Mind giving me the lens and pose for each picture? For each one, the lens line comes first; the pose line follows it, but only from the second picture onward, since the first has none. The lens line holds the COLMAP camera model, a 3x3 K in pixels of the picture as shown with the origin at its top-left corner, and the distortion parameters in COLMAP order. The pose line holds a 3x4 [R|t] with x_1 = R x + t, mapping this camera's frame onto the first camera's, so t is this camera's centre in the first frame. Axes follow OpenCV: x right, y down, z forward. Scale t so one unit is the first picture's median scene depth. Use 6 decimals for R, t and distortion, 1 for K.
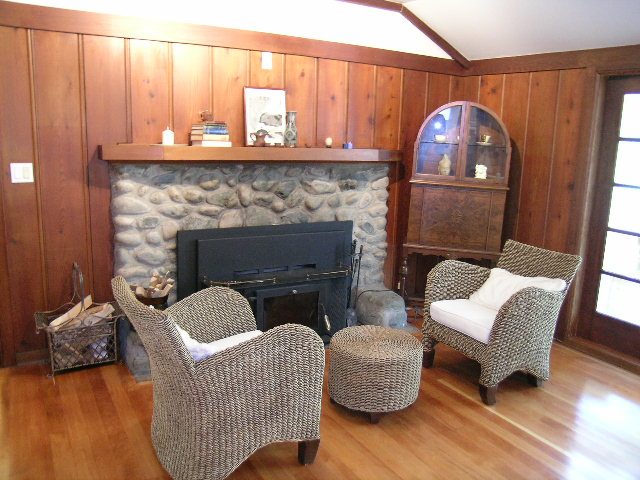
lens RADIAL K [[539.4, 0, 323.7], [0, 539.4, 239.0], [0, 0, 1]] dist [-0.139293, 0.127864]
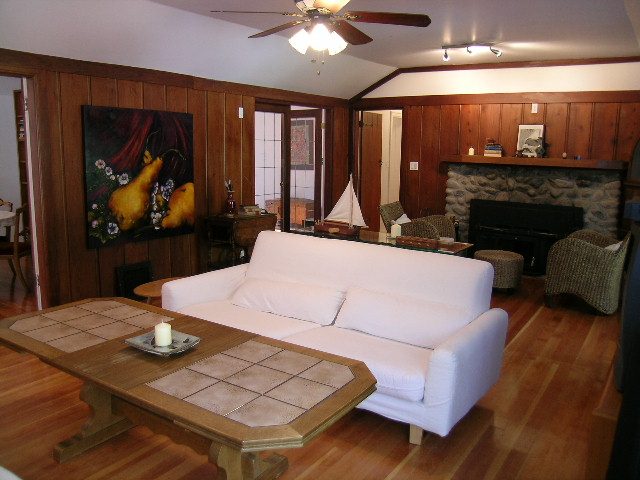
lens RADIAL K [[539.4, 0, 323.7], [0, 539.4, 239.0], [0, 0, 1]] dist [-0.139293, 0.127864]
pose [[0.427557, 0.128593, -0.894795, 1.188237], [-0.175383, 0.982823, 0.057441, 0.105824], [0.886812, 0.132372, 0.442766, -0.313181]]
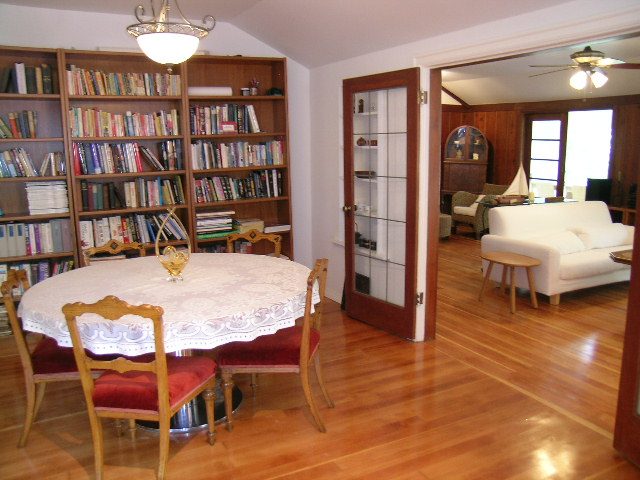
lens RADIAL K [[539.4, 0, 323.7], [0, 539.4, 239.0], [0, 0, 1]] dist [-0.139293, 0.127864]
pose [[0.997697, -0.027561, -0.061971, -0.236822], [0.026462, 0.999479, -0.018478, 0.273745], [0.062448, 0.016795, 0.997907, -1.415111]]
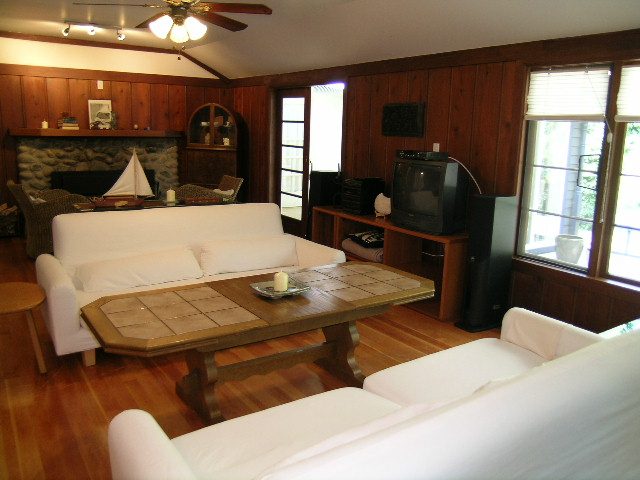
lens RADIAL K [[539.4, 0, 323.7], [0, 539.4, 239.0], [0, 0, 1]] dist [-0.139293, 0.127864]
pose [[0.998364, -0.016092, 0.054861, 0.589110], [0.015547, 0.999826, 0.010347, 0.216424], [-0.055018, -0.009477, 0.998440, -0.947916]]
